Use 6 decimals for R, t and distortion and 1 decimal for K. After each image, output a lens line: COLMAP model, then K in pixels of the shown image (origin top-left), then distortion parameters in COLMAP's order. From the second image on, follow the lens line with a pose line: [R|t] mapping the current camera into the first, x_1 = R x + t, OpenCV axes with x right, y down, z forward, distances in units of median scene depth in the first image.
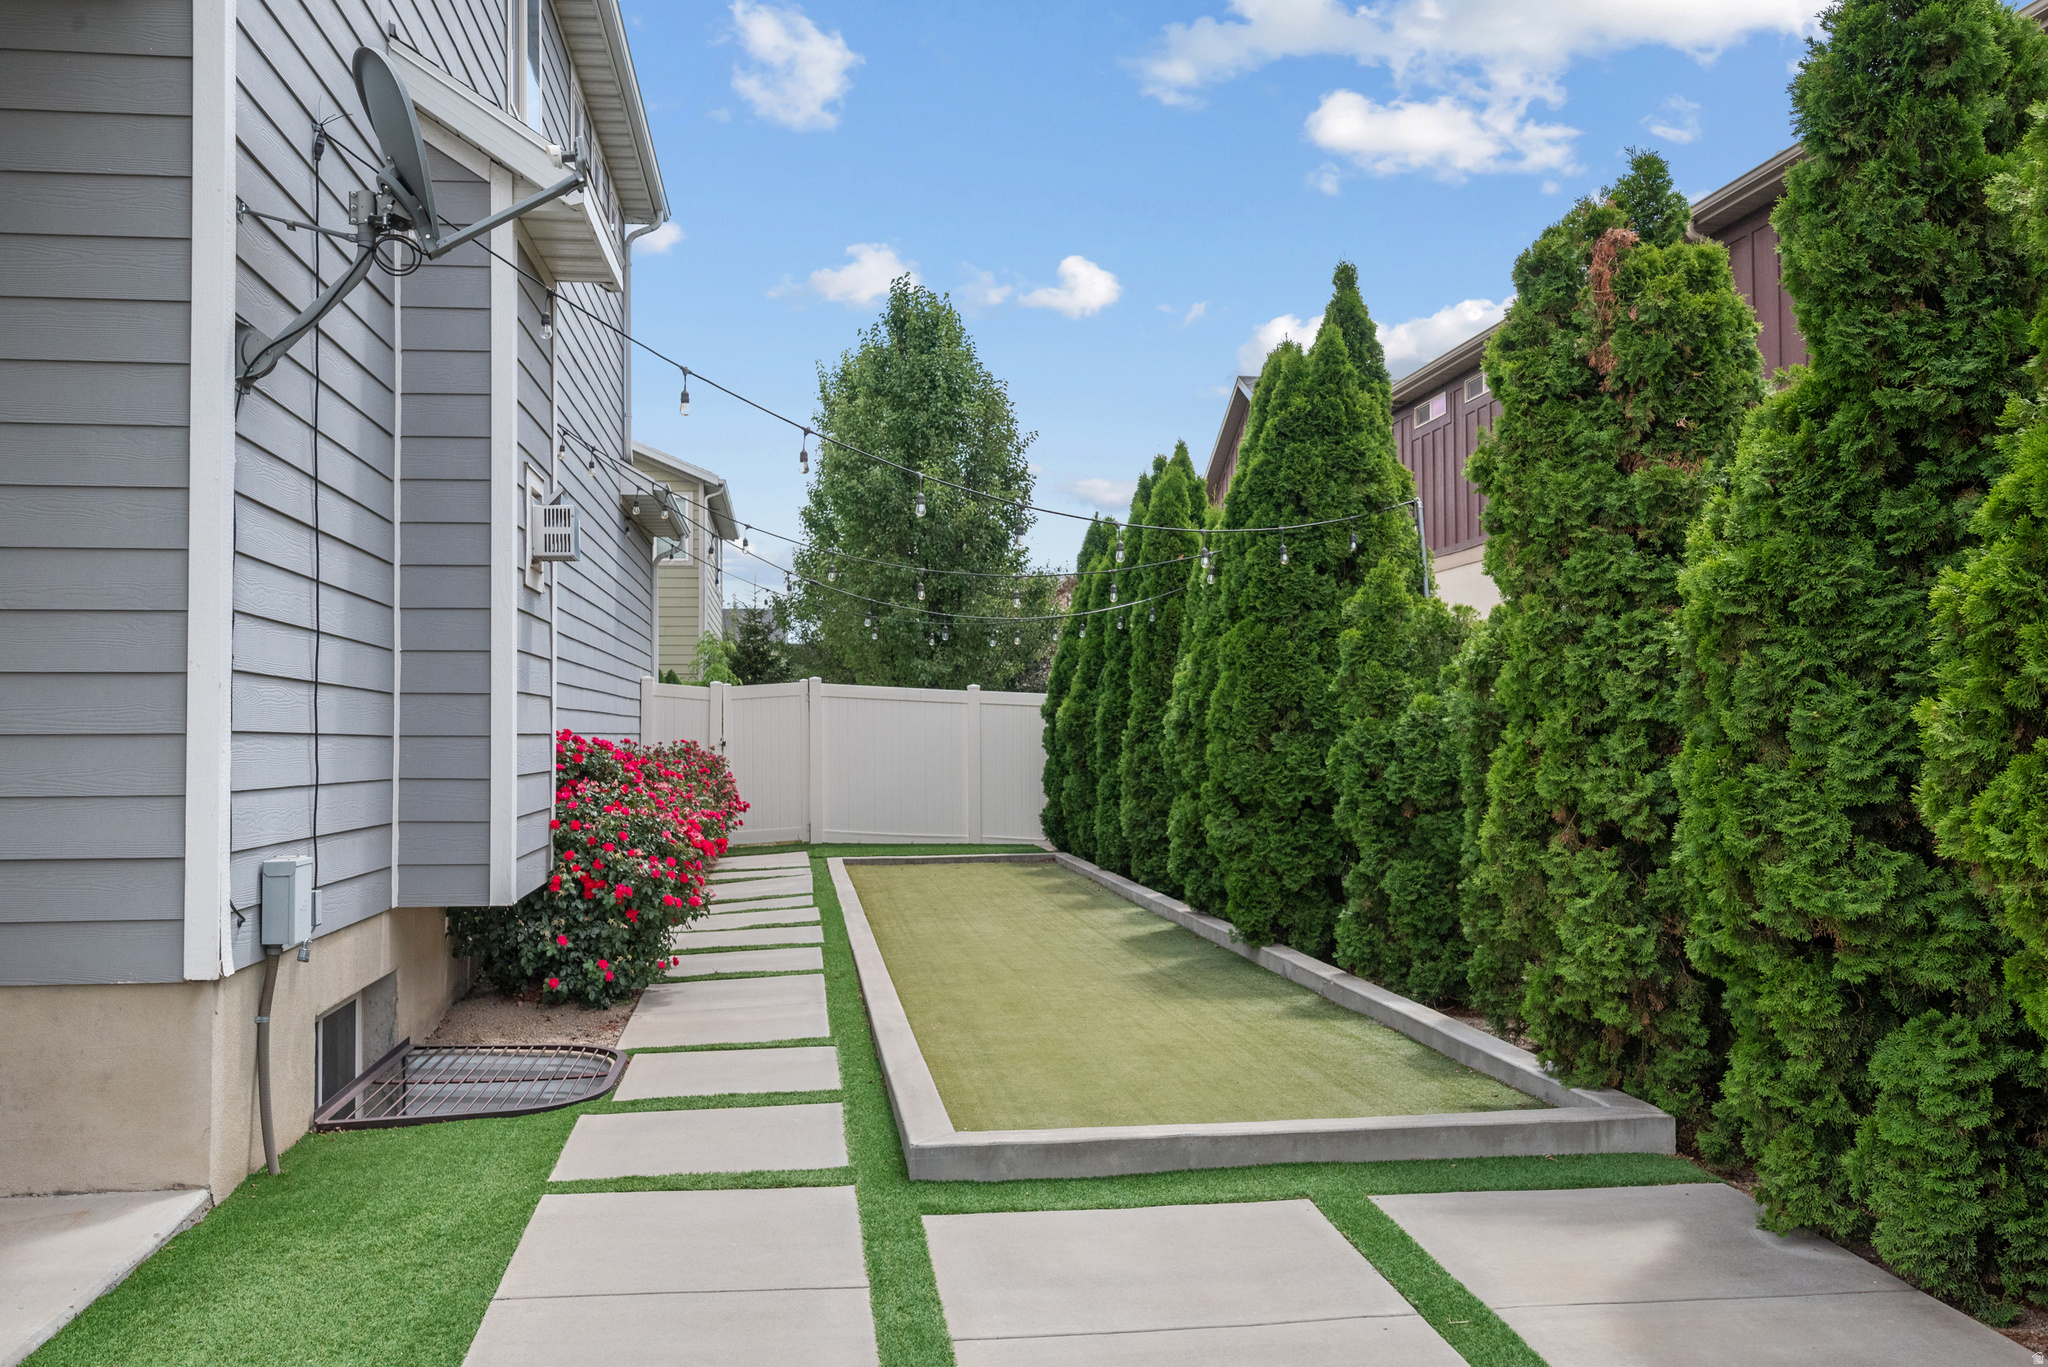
lens RADIAL K [[1777.4, 0, 1024.0], [0, 1777.4, 683.5], [0, 0, 1]] dist [-0.005705, -0.001468]
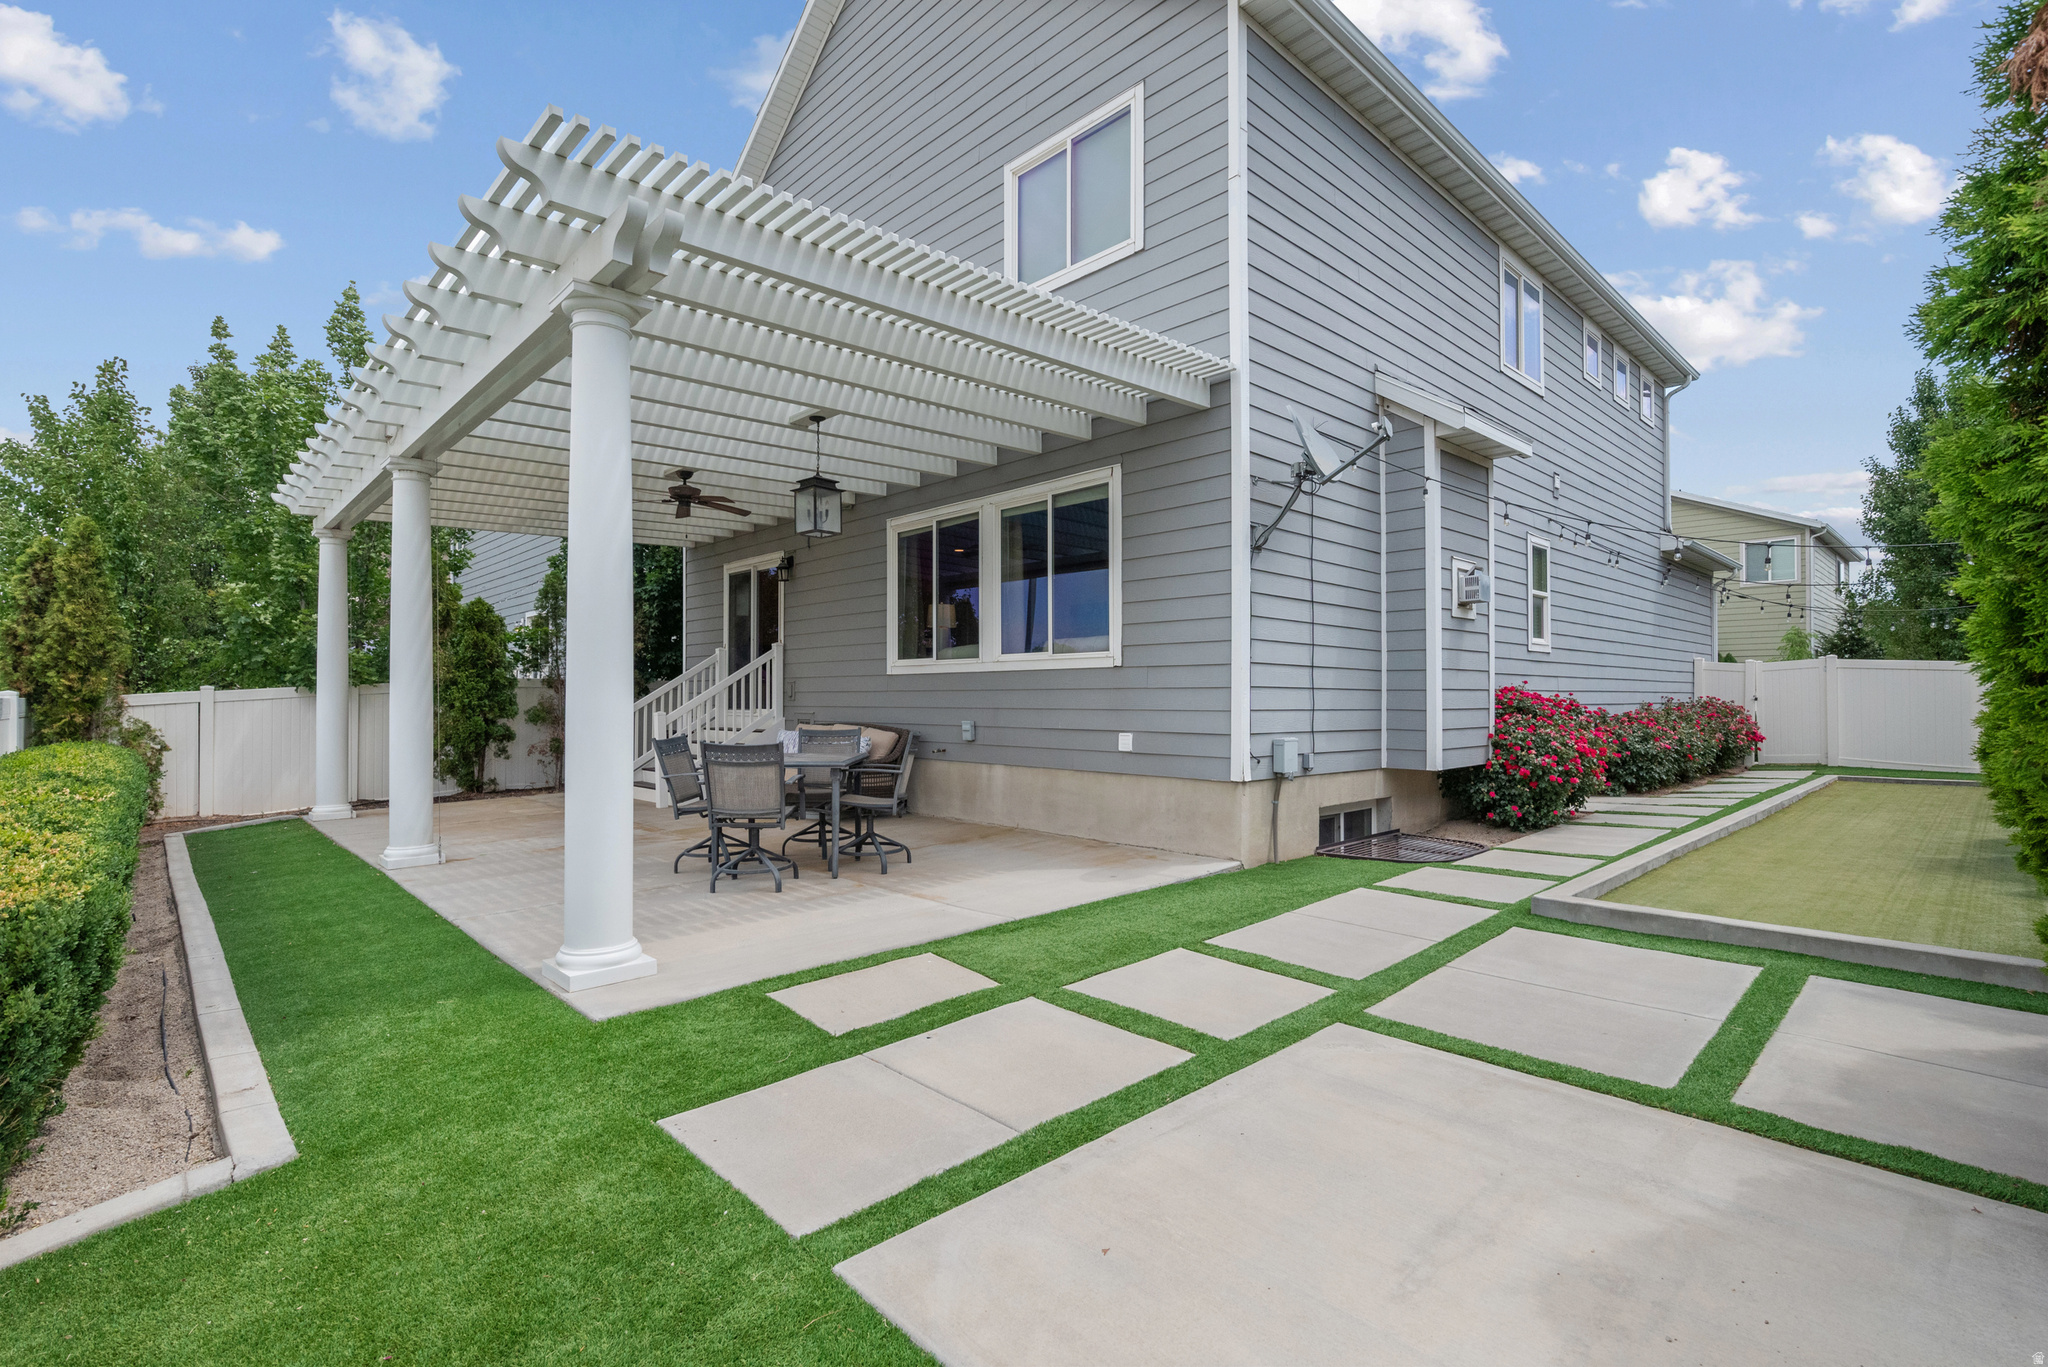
lens RADIAL K [[944.0, 0, 1024.0], [0, 944.0, 683.5], [0, 0, 1]] dist [-0.001035, -0.000340]
pose [[0.596582, -0.003994, -0.802543, 0.306094], [0.017142, 0.999823, 0.007767, 0.004920], [0.802369, -0.018391, 0.596544, -0.048110]]
